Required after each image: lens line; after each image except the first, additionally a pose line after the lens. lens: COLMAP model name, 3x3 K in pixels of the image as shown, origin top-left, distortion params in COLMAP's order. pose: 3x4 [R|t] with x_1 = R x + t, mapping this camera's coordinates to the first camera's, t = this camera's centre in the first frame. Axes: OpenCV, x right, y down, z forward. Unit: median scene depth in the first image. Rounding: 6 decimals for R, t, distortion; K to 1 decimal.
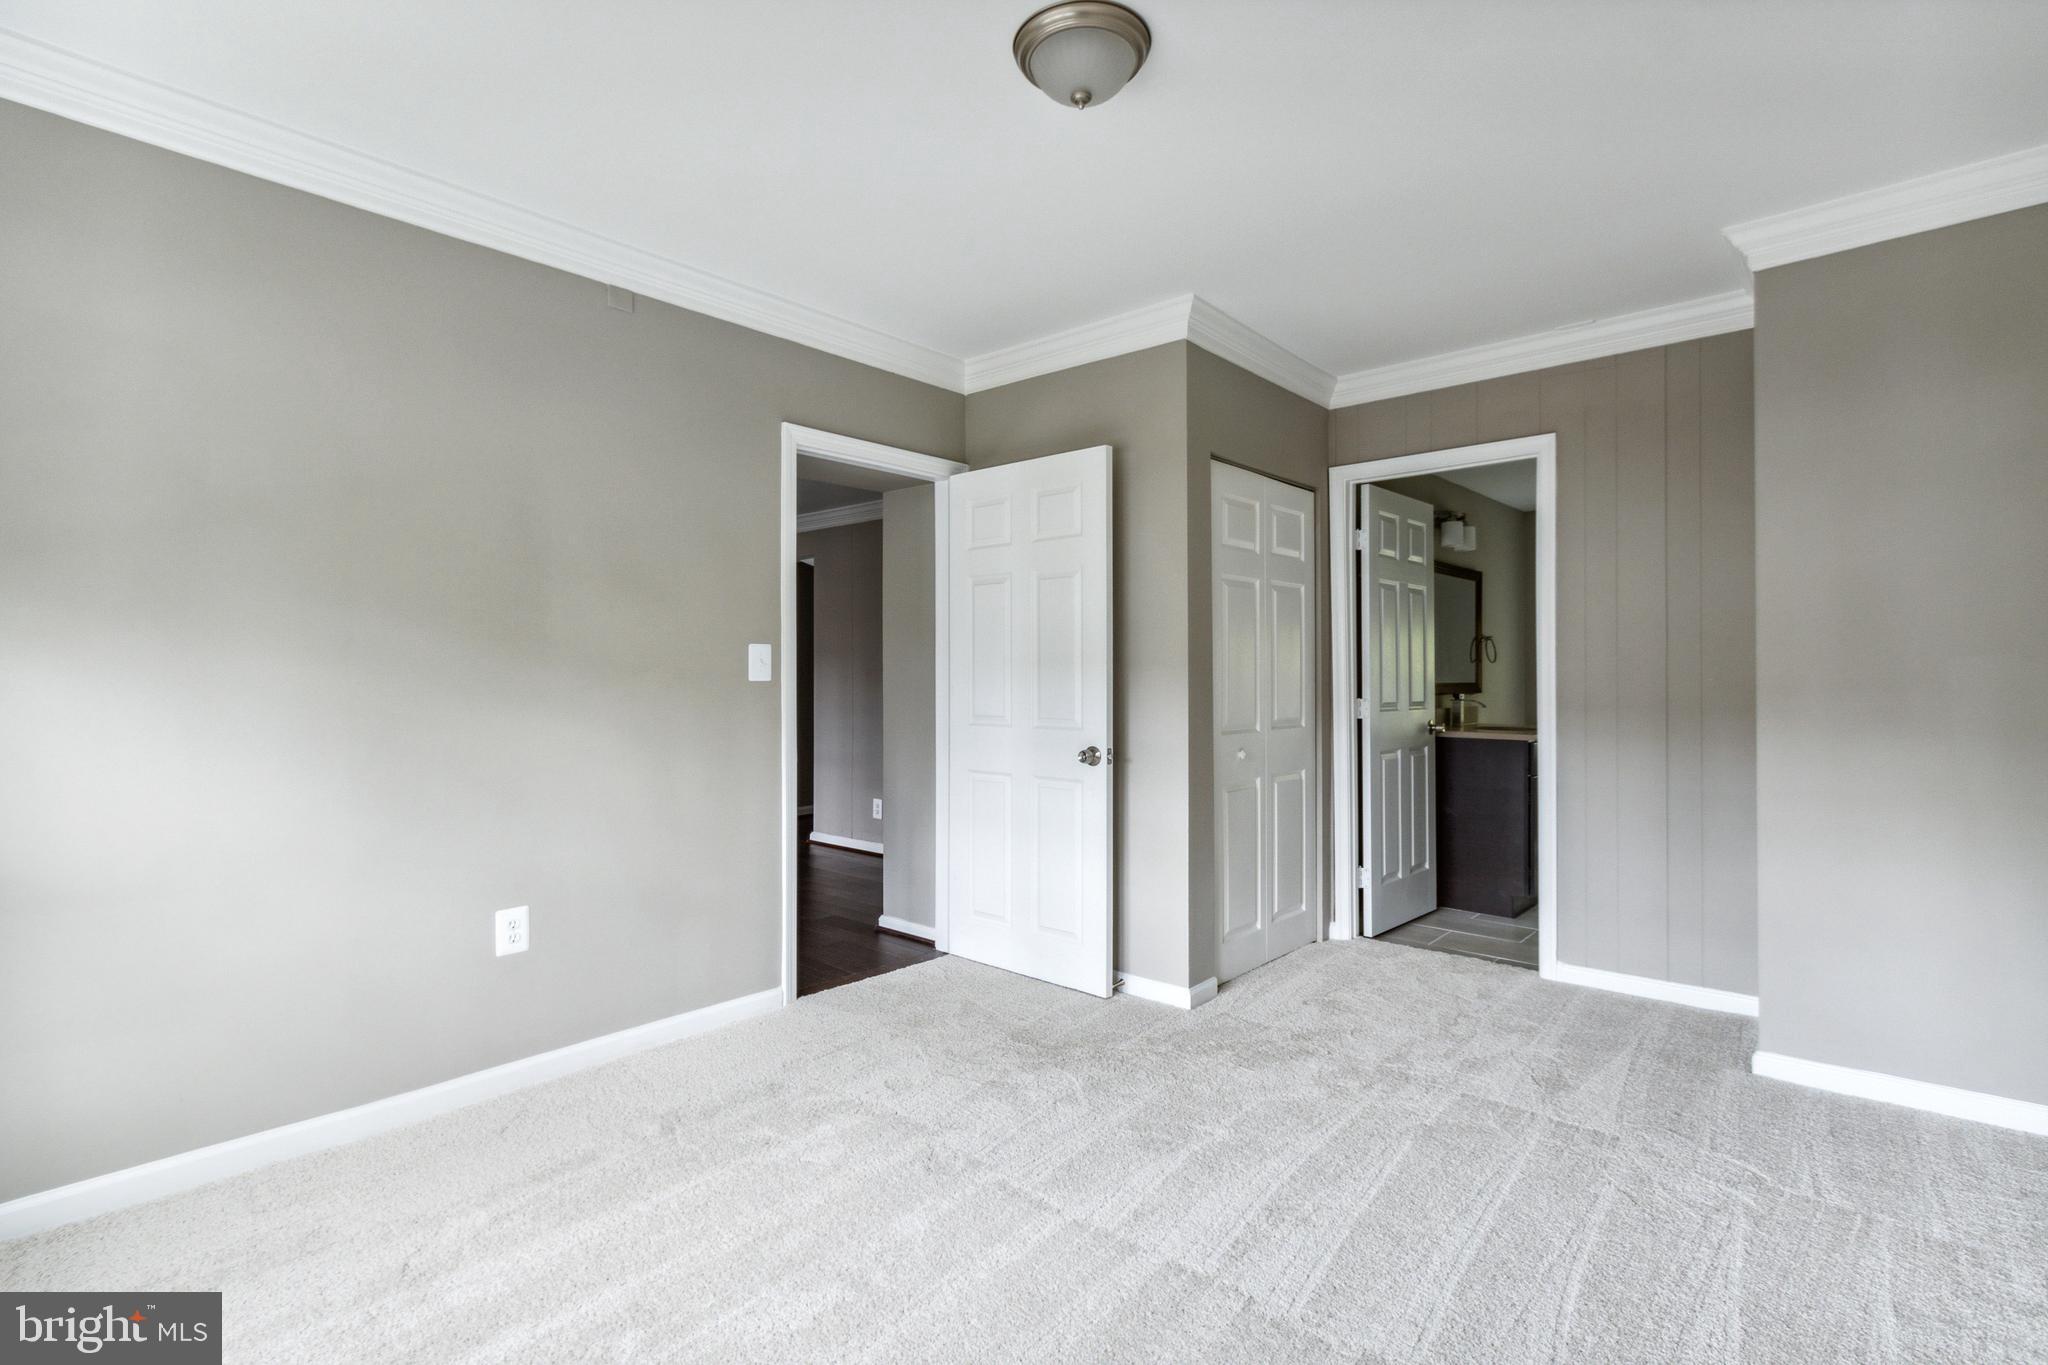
lens RADIAL K [[960.0, 0, 1024.0], [0, 960.0, 682.5], [0, 0, 1]] dist [0.002359, -0.000310]
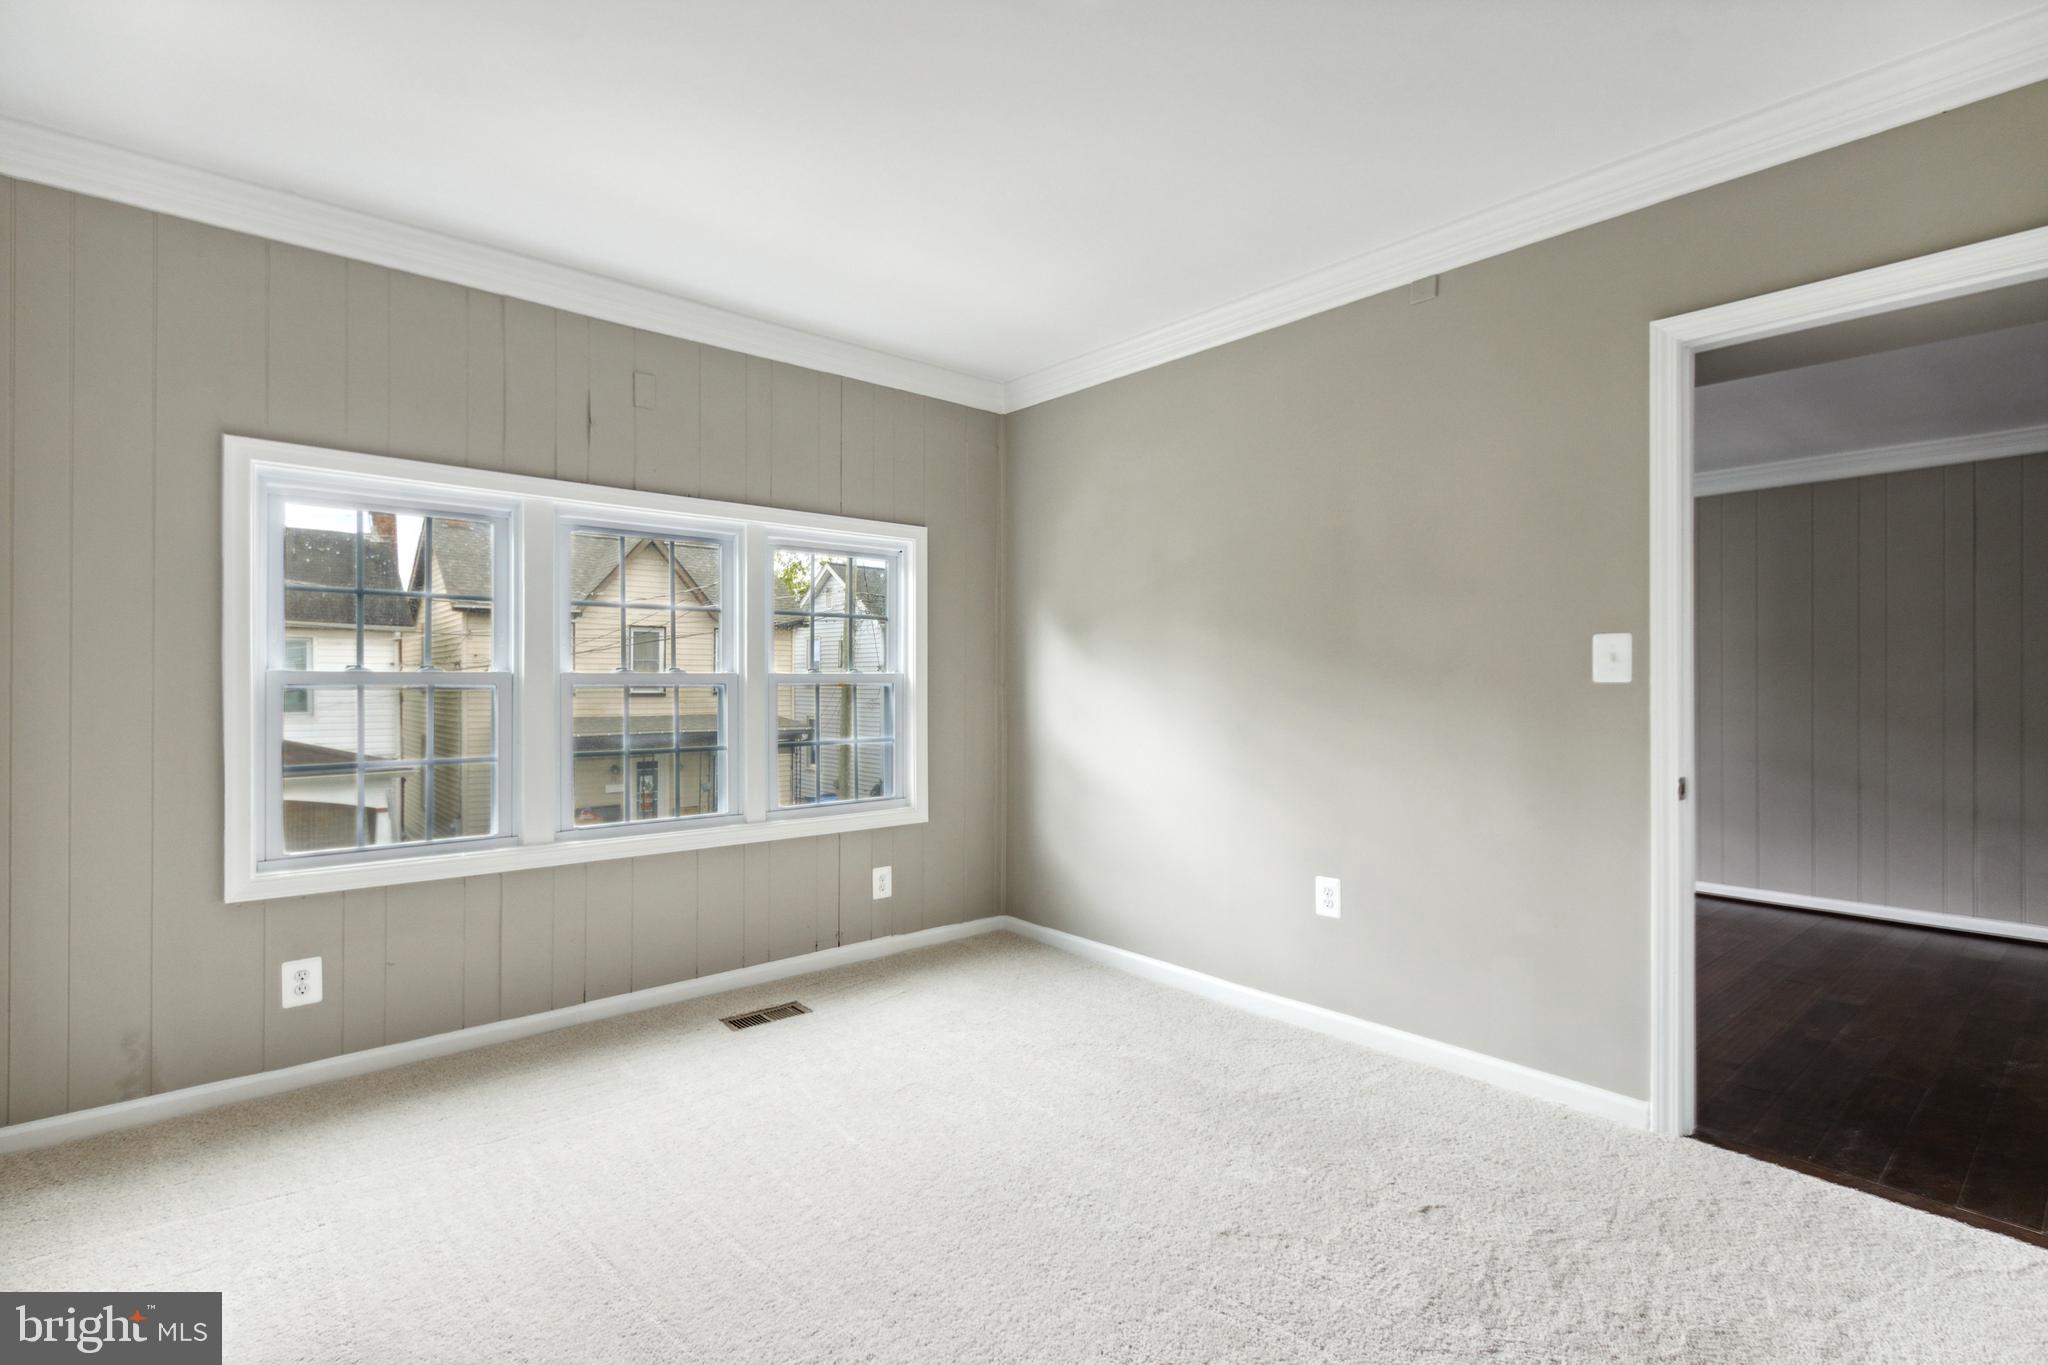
lens RADIAL K [[960.0, 0, 1024.0], [0, 960.0, 682.5], [0, 0, 1]] dist [0.002359, -0.000310]
pose [[-0.124811, 0.013397, -0.992090, 0.529295], [0.004247, 0.999907, 0.012968, -0.012963], [0.992171, -0.002595, -0.124856, 0.629658]]
